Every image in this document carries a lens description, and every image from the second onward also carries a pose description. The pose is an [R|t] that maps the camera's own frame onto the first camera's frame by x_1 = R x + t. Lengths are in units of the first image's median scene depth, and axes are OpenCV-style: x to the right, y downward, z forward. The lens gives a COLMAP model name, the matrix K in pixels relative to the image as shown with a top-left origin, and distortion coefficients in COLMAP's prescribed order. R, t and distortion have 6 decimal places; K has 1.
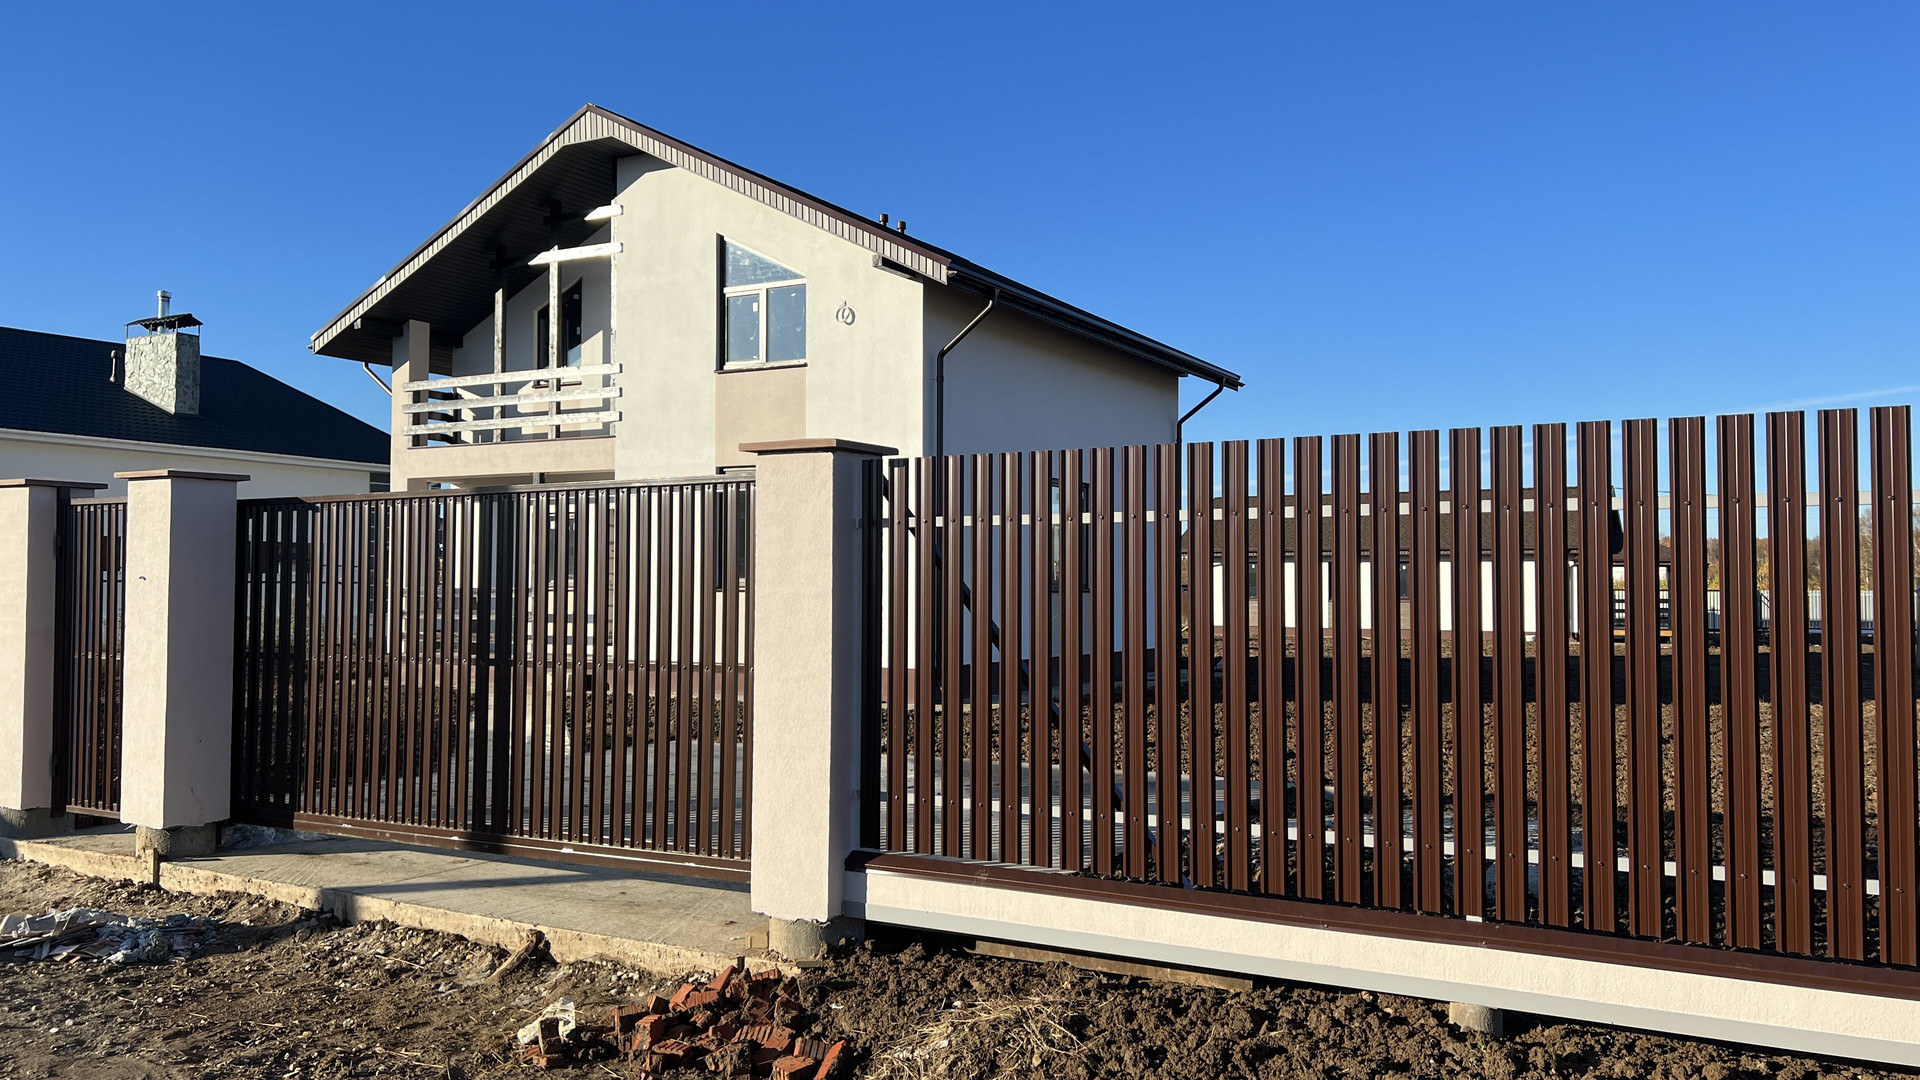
lens RADIAL K [[1476.3, 0, 960.0], [0, 1476.3, 540.0], [0, 0, 1]] dist [0.057080, -0.006611]
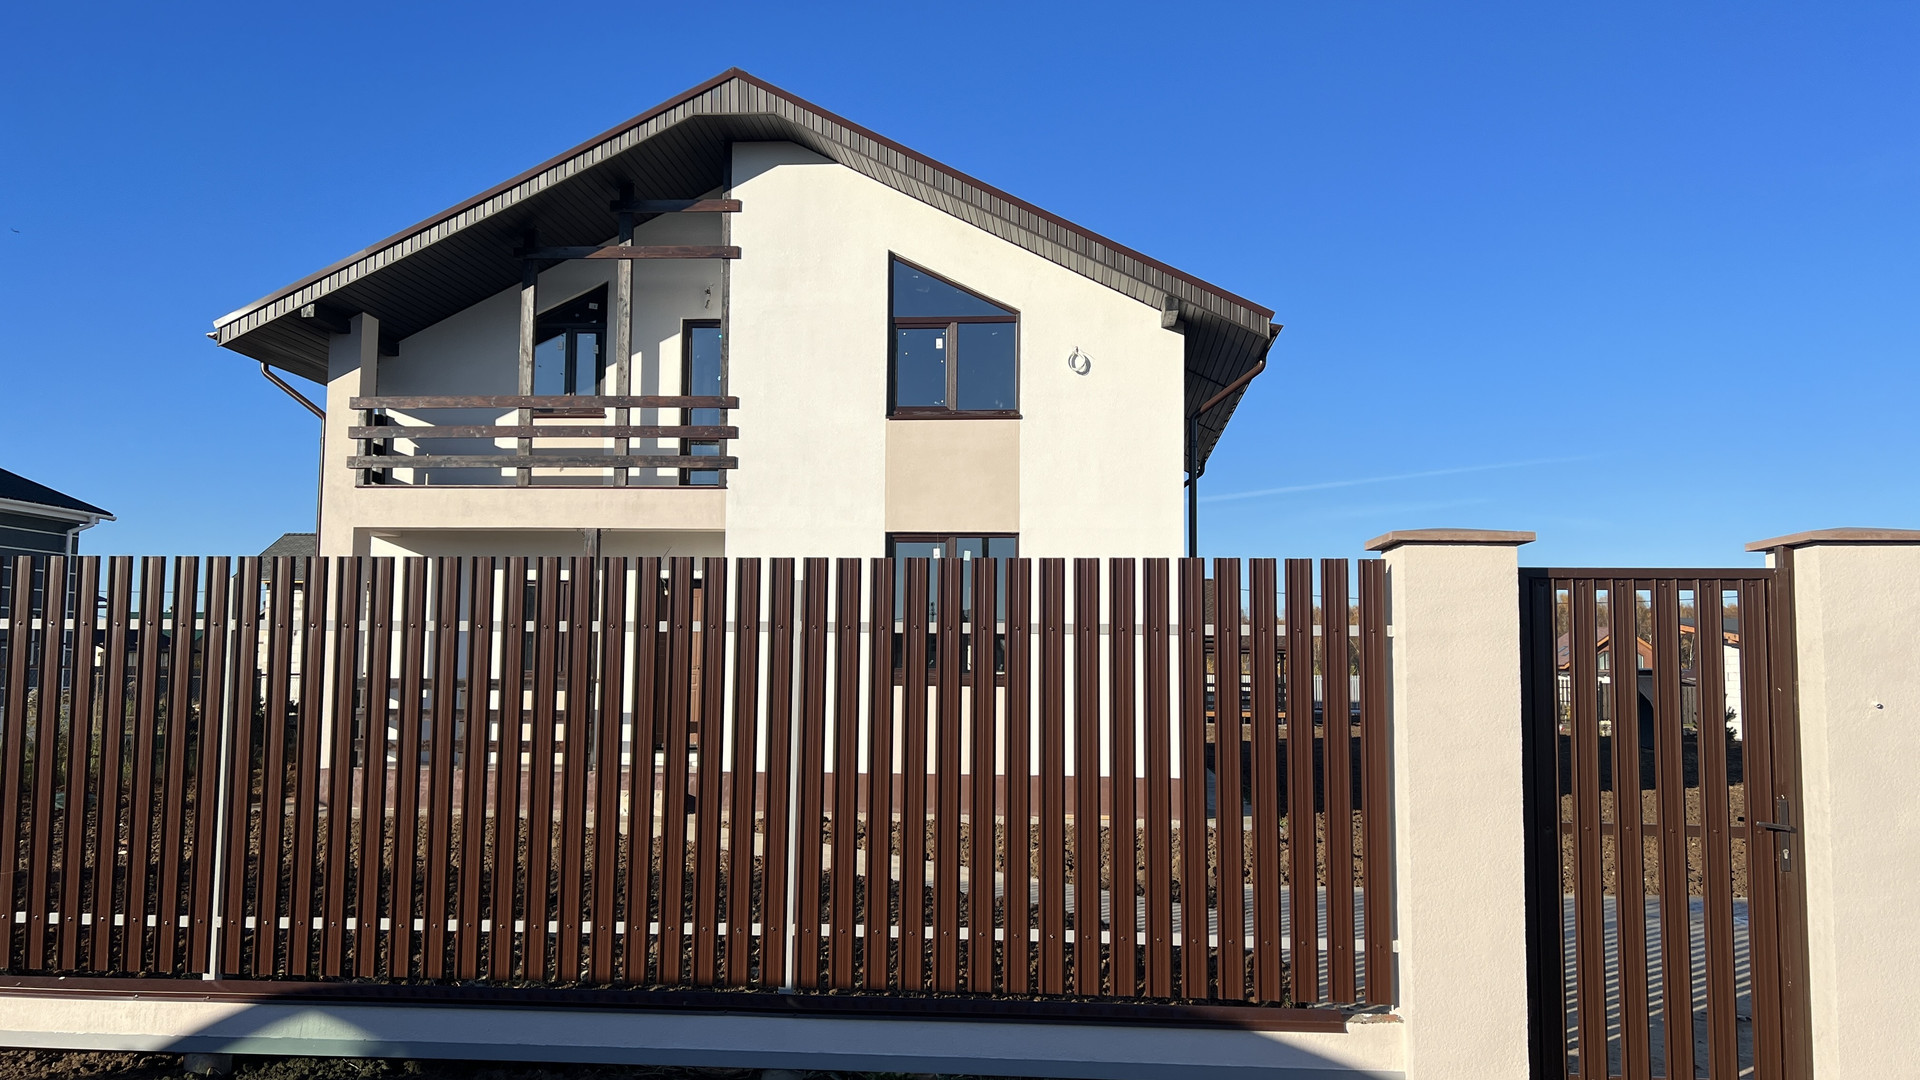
lens RADIAL K [[1476.3, 0, 960.0], [0, 1476.3, 540.0], [0, 0, 1]] dist [0.057080, -0.006611]
pose [[0.902563, 0.041046, 0.428596, -0.425149], [-0.018031, 0.998176, -0.057624, 0.001271], [-0.430180, 0.044282, 0.901657, 0.220703]]
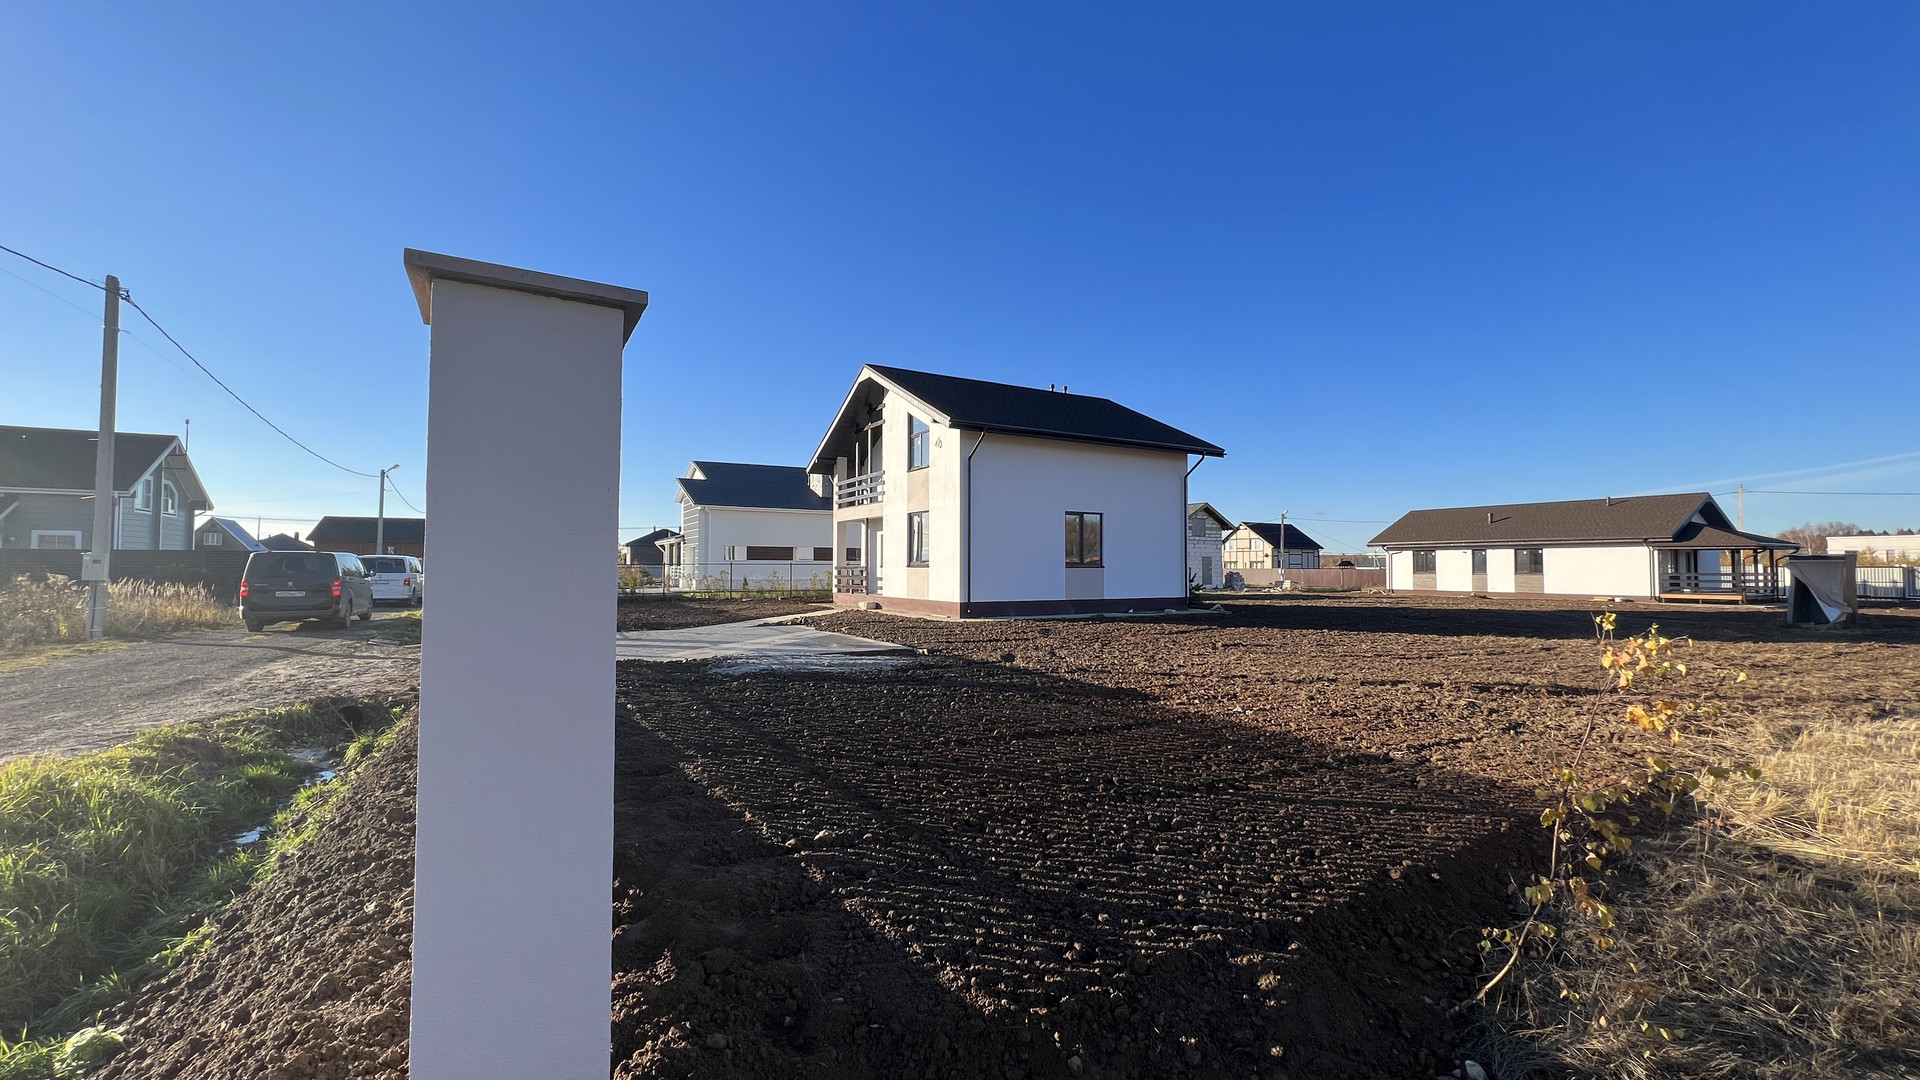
lens RADIAL K [[781.4, 0, 960.2], [0, 781.4, 533.9], [0, 0, 1]] dist [-0.000490, 0.000001]
pose [[0.861772, -0.024567, -0.506700, 0.464710], [0.018714, 0.999686, -0.016642, 0.004613], [0.506950, 0.004859, 0.861962, -0.006704]]
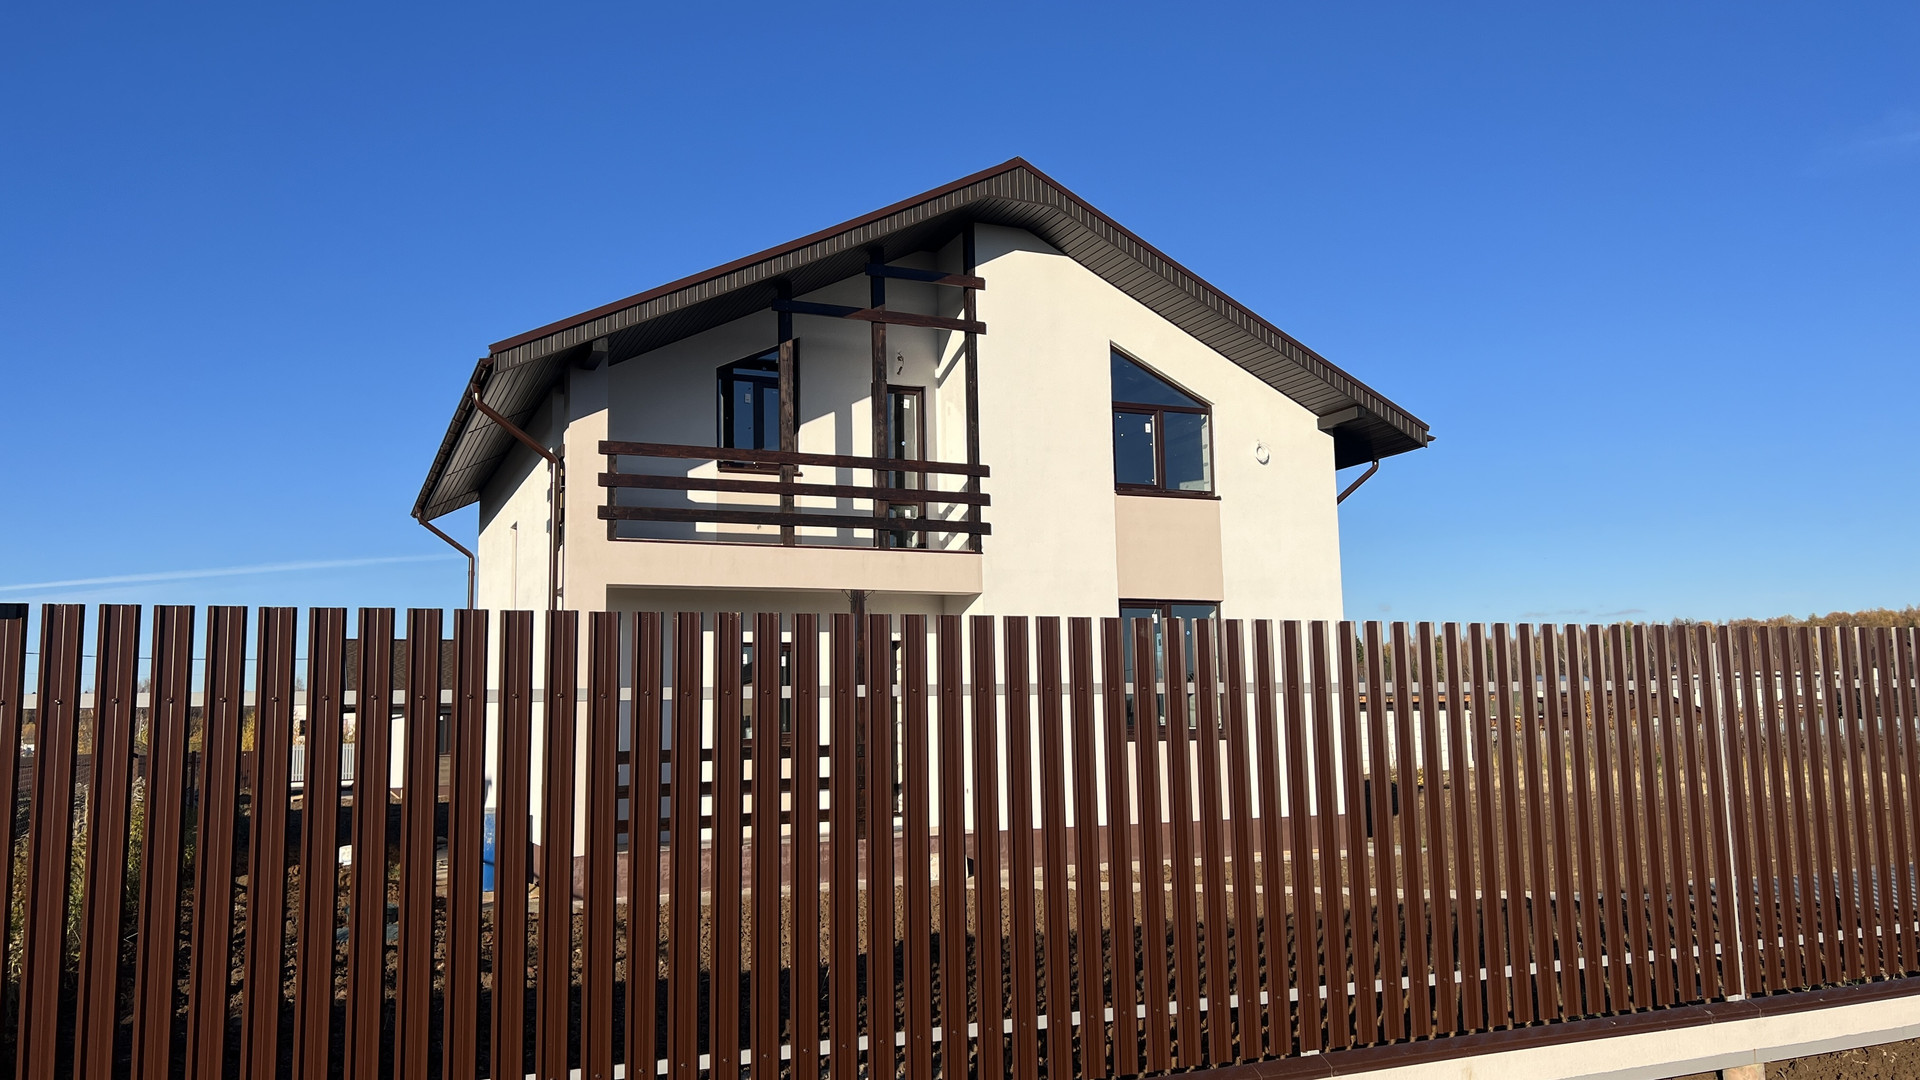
lens RADIAL K [[1553.3, 0, 956.5], [0, 1553.3, 502.1], [0, 0, 1]] dist [0.118079, -0.001376]
pose [[0.562743, 0.103805, 0.820088, -0.879914], [-0.001883, 0.992242, -0.124304, 0.008648], [-0.826630, 0.068407, 0.558573, 0.493851]]
